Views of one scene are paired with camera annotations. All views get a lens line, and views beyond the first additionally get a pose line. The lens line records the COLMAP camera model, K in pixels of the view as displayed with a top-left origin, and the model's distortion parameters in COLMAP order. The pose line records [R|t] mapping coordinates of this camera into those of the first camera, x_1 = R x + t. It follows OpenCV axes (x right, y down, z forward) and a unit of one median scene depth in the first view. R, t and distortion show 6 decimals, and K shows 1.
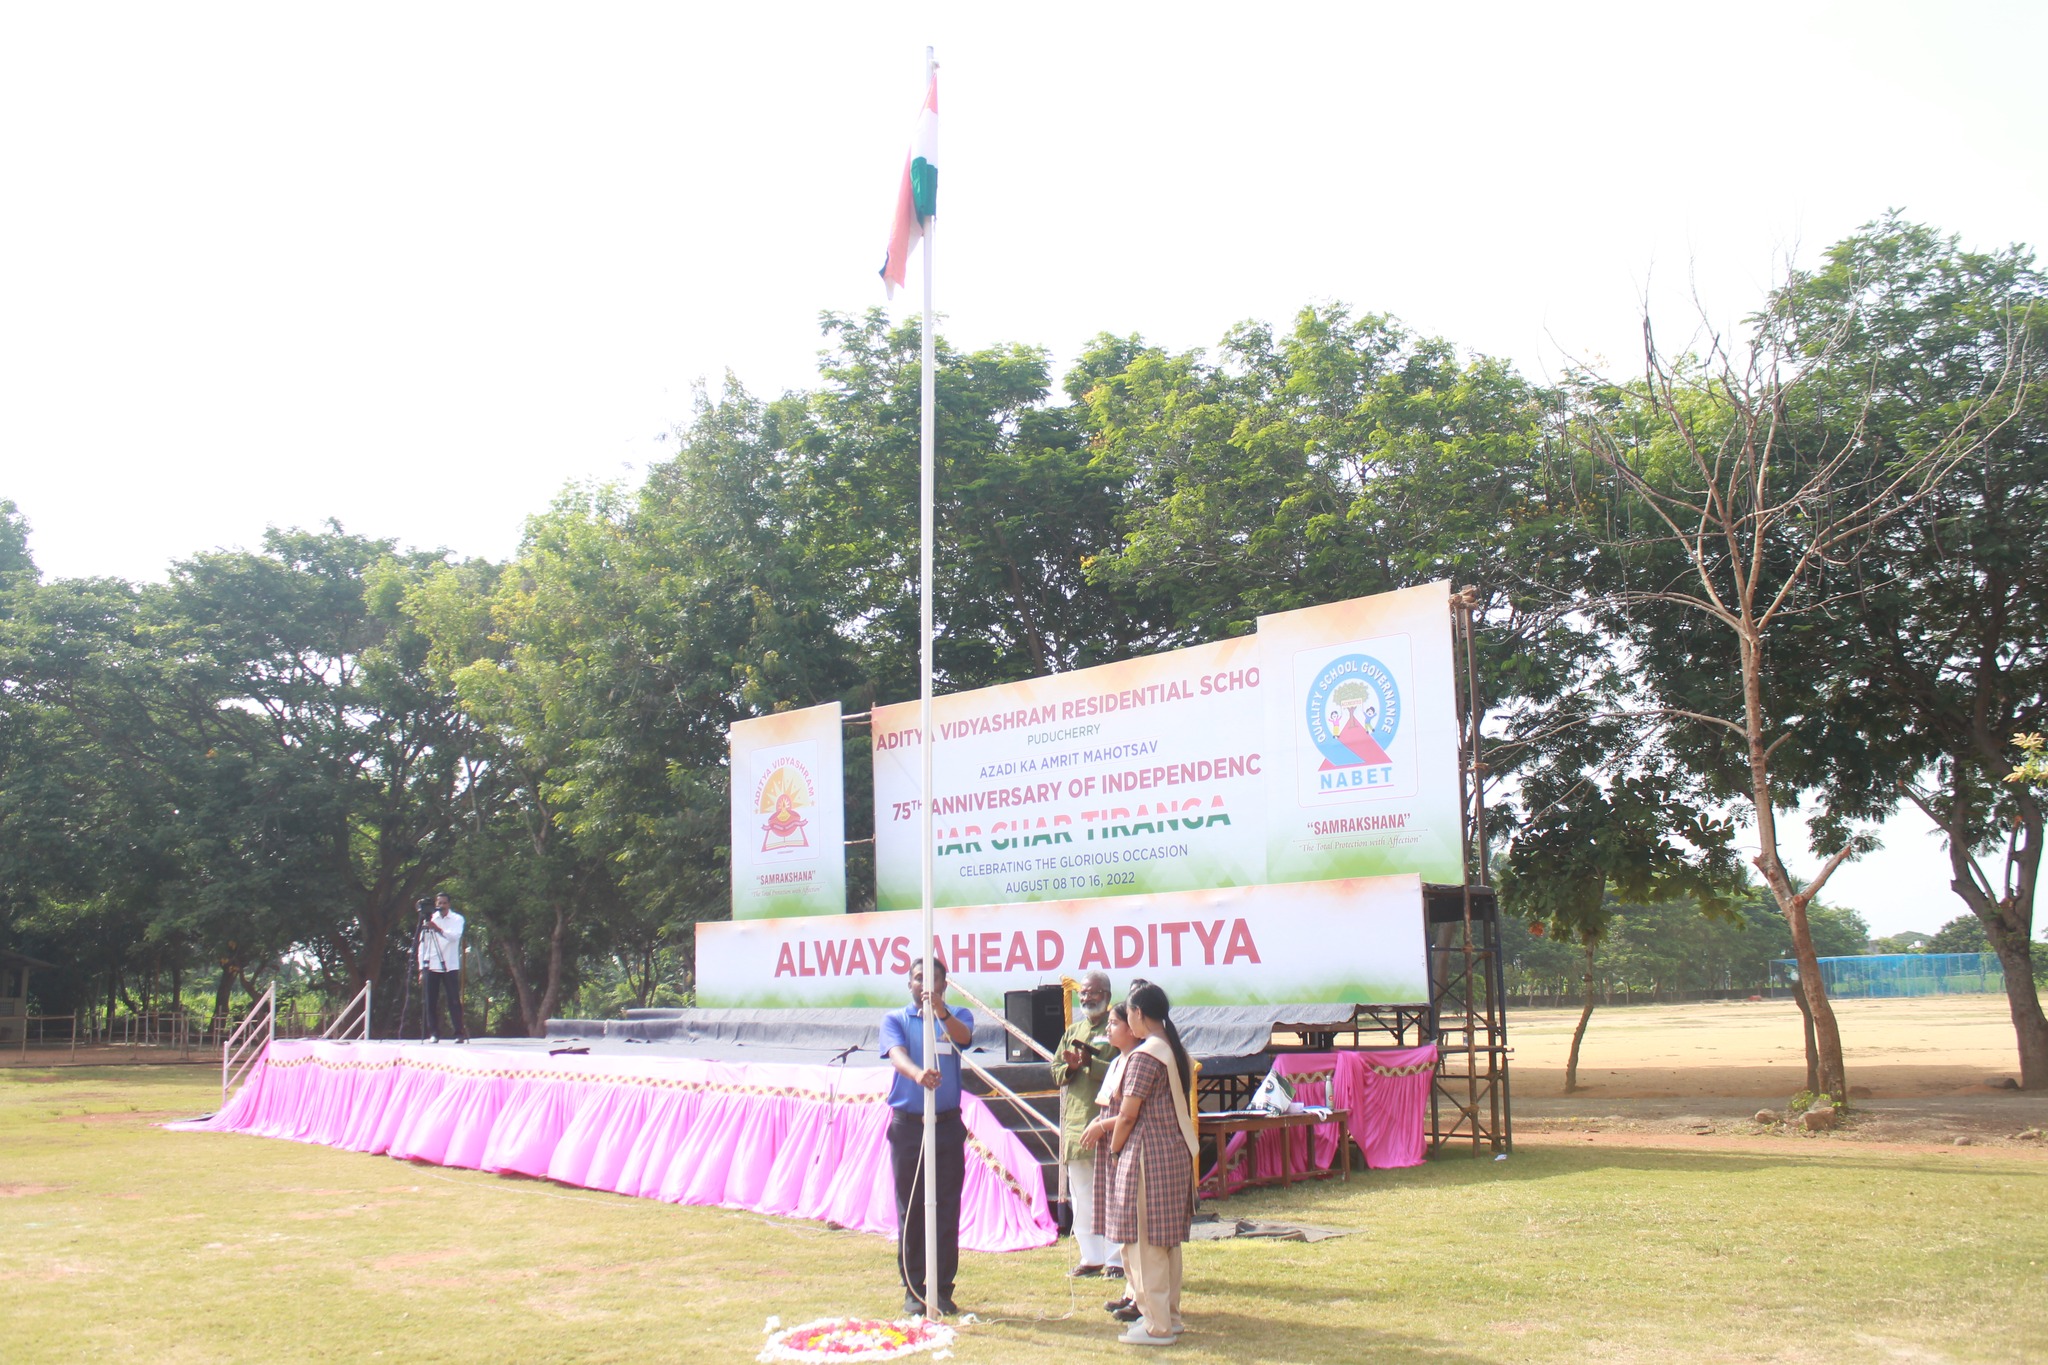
lens RADIAL K [[1787.6, 0, 1020.6], [0, 1787.6, 694.4], [0, 0, 1]] dist [-0.159915, 0.168300]
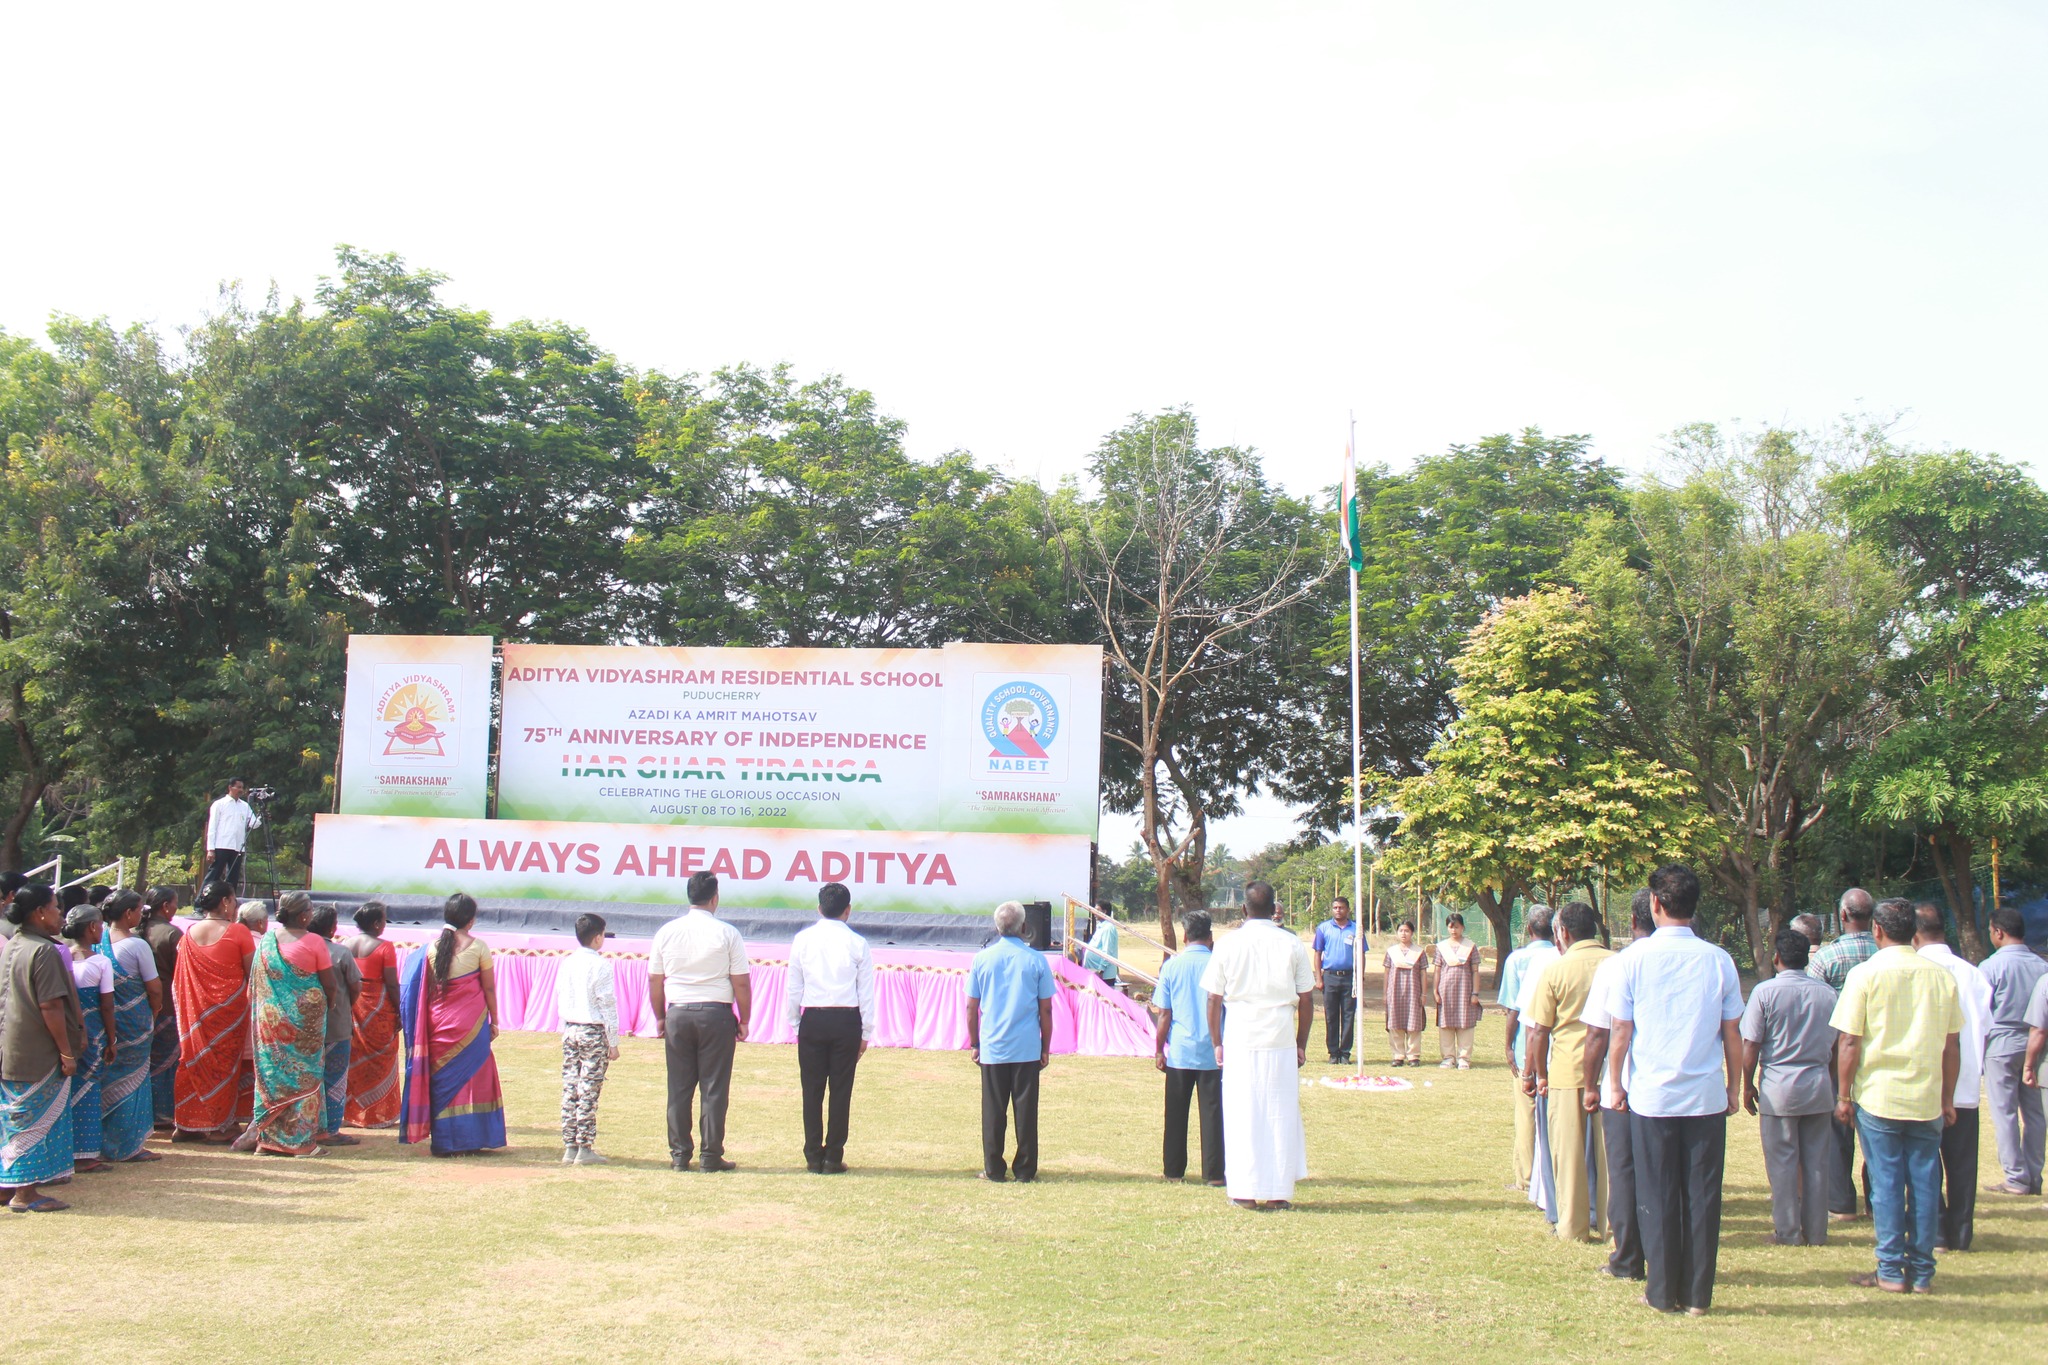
lens RADIAL K [[1763.4, 0, 996.4], [0, 1763.4, 684.3], [0, 0, 1]] dist [-0.158189, 0.127424]
pose [[0.770372, 0.115728, 0.627004, -0.654534], [-0.145394, 0.989366, -0.003972, -0.009708], [-0.620796, -0.088103, 0.779006, -0.112426]]
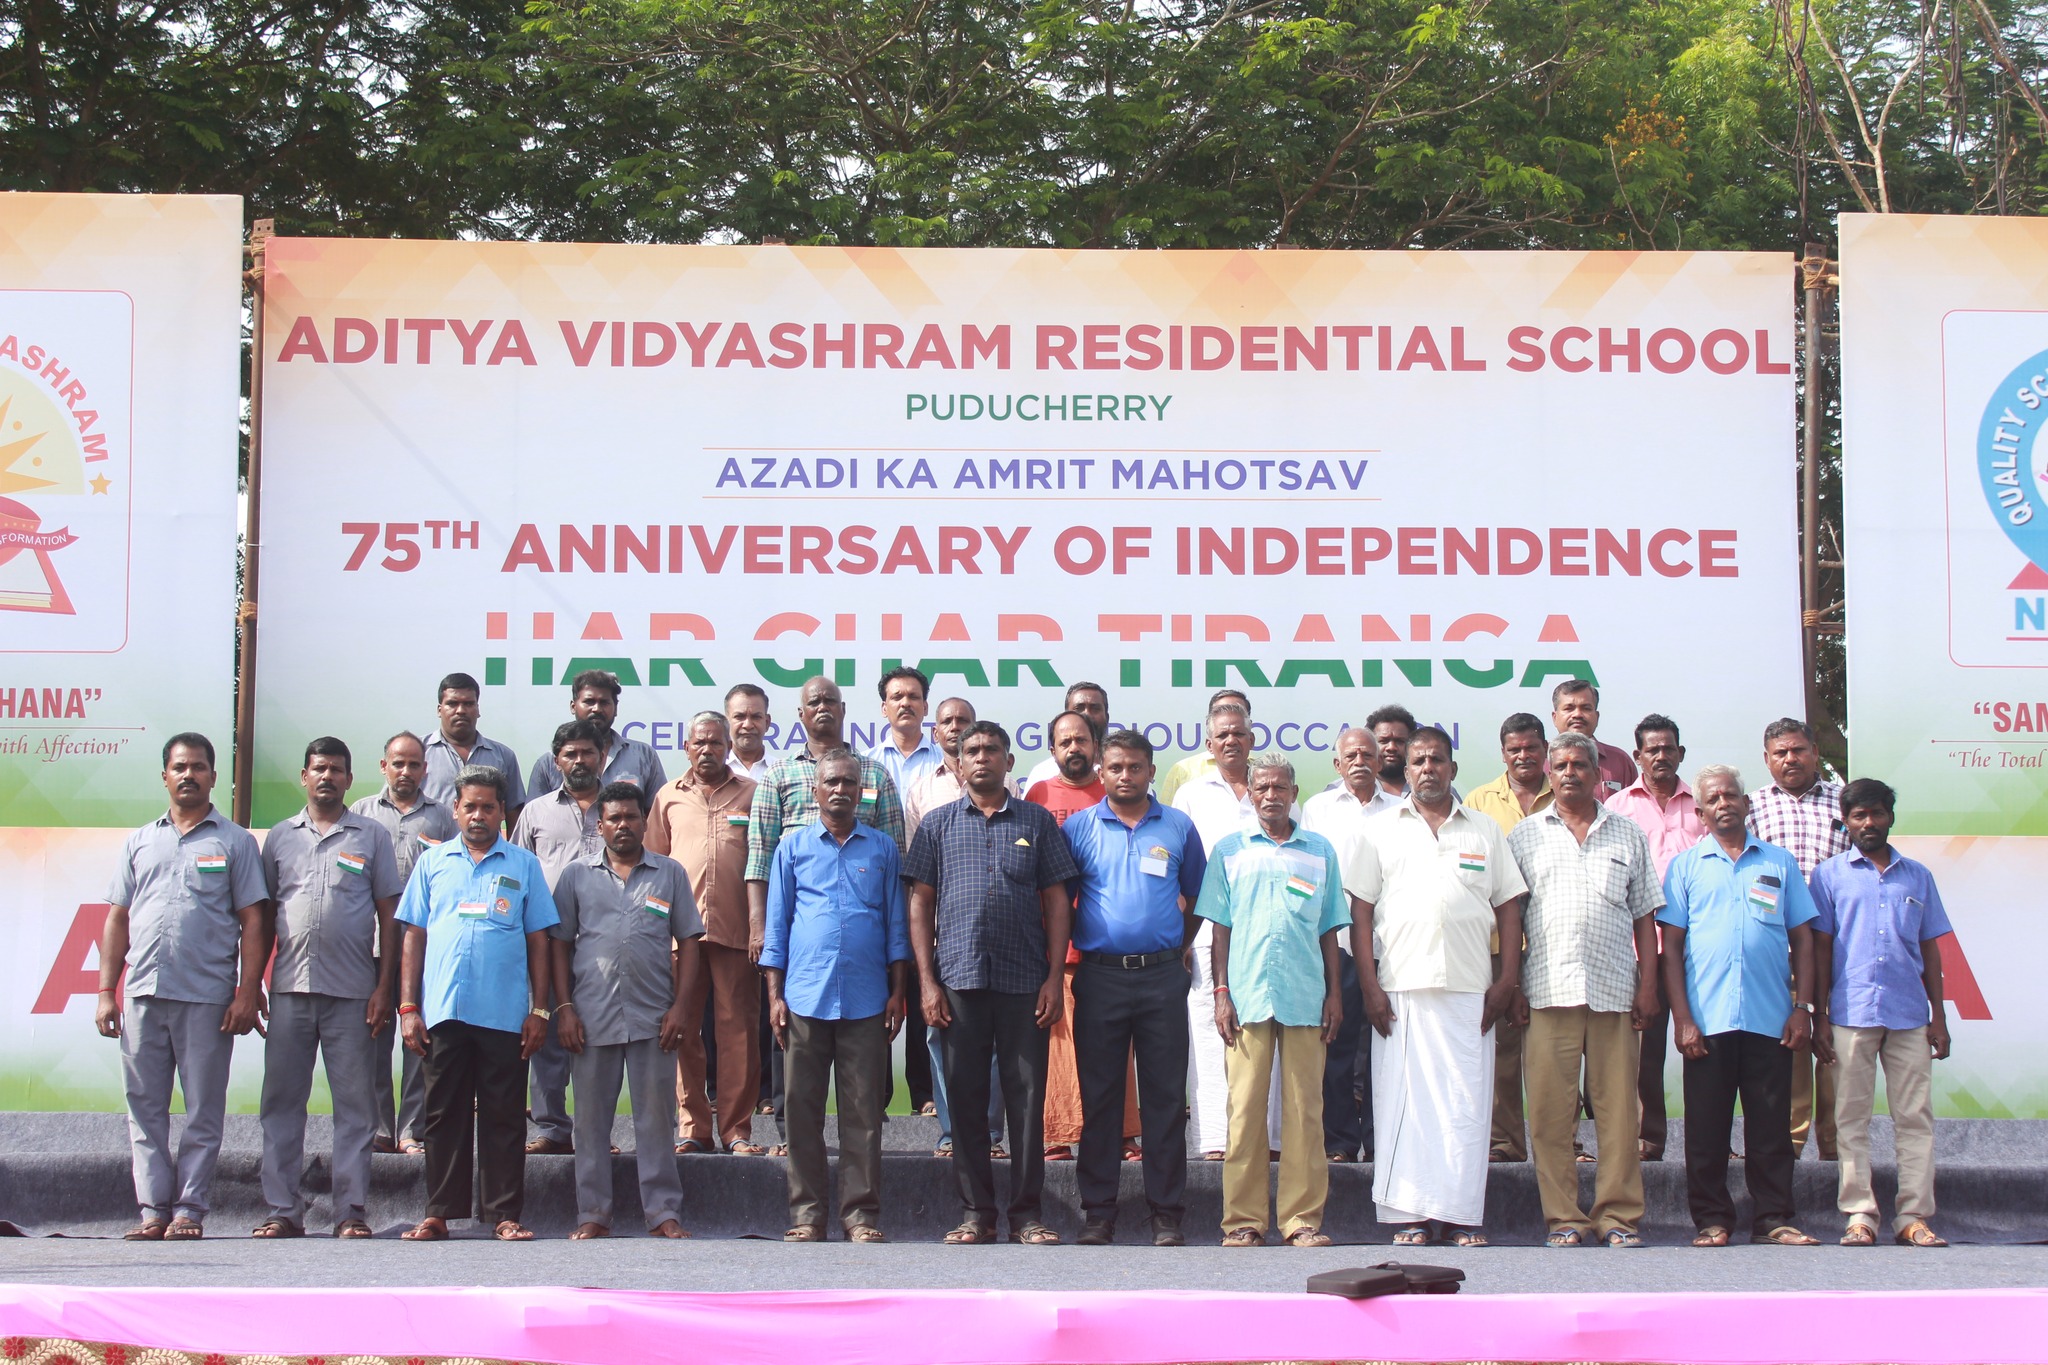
lens RADIAL K [[3212.8, 0, 1026.1], [0, 3212.8, 726.8], [0, 0, 1]] dist [0.022203, -0.251863]
pose [[0.677664, 0.099568, 0.728600, -0.503682], [-0.135643, 0.990715, -0.009228, 0.103217], [-0.722754, -0.092576, 0.684877, 0.554111]]
